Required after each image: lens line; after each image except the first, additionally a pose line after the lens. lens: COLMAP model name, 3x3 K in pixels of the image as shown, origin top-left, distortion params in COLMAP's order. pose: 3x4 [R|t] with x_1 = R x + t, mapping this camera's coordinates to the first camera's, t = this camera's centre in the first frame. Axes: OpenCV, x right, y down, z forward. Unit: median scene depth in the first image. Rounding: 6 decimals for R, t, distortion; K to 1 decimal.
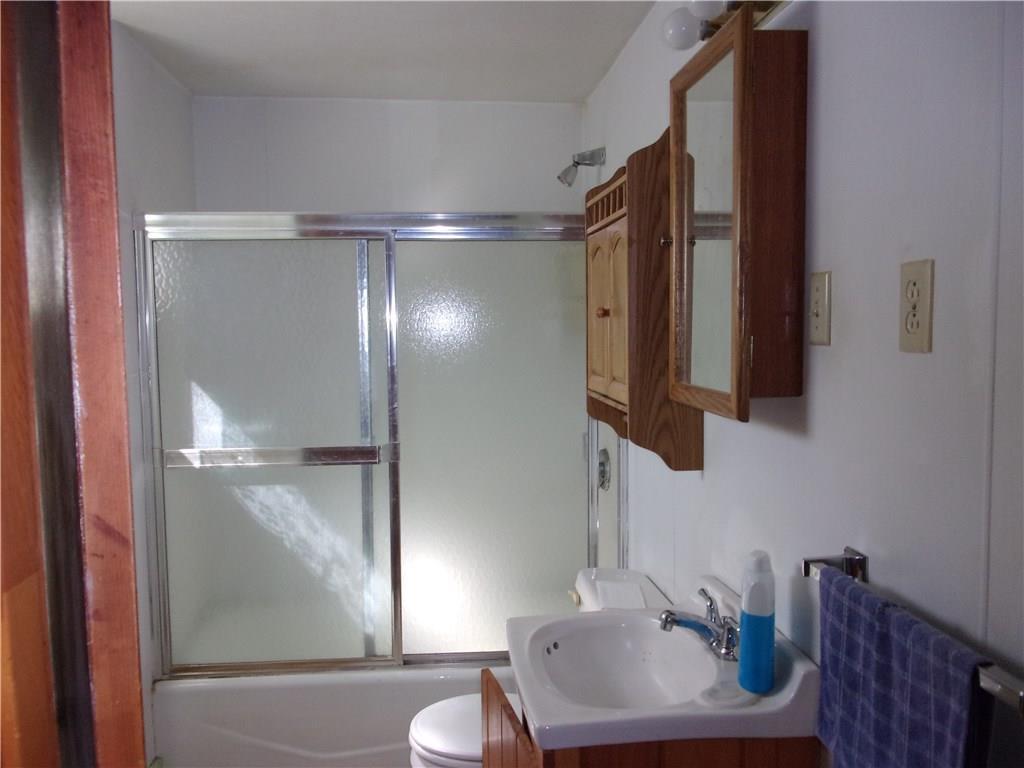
lens RADIAL K [[849.2, 0, 512.0], [0, 849.2, 384.0], [0, 0, 1]] dist [-0.001175, -0.003793]
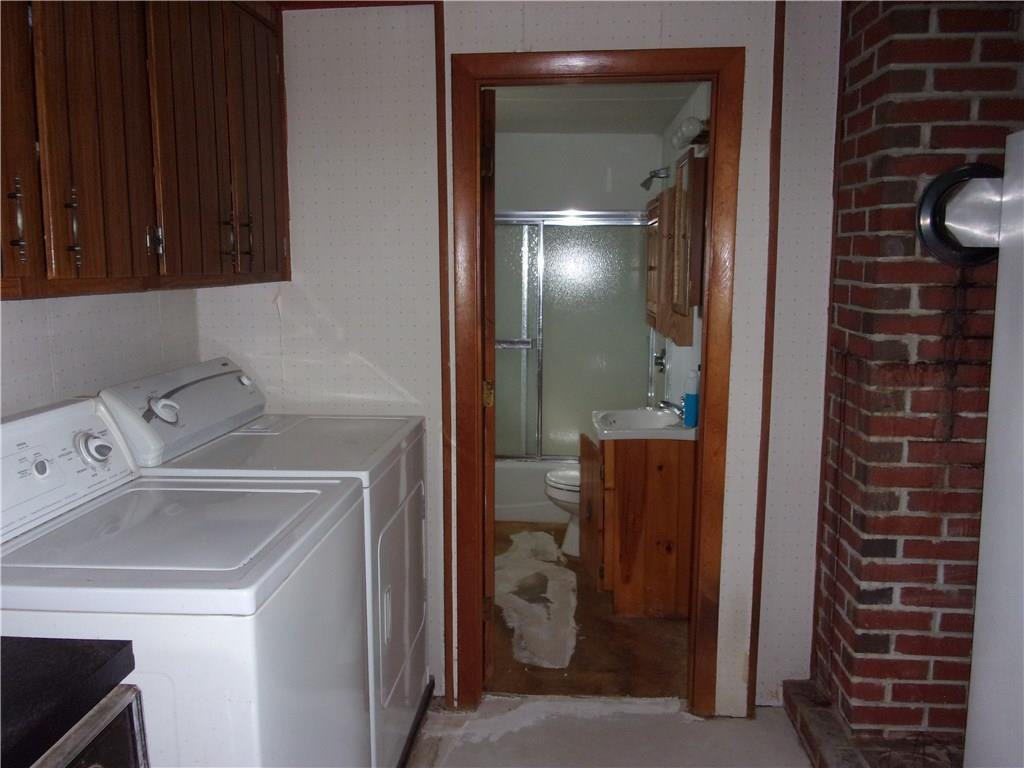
lens RADIAL K [[849.2, 0, 512.0], [0, 849.2, 384.0], [0, 0, 1]] dist [-0.001175, -0.003793]
pose [[0.986360, 0.025304, -0.162648, 0.096129], [-0.013846, 0.997366, 0.071197, 0.037677], [0.164022, -0.067974, 0.984112, -0.813821]]
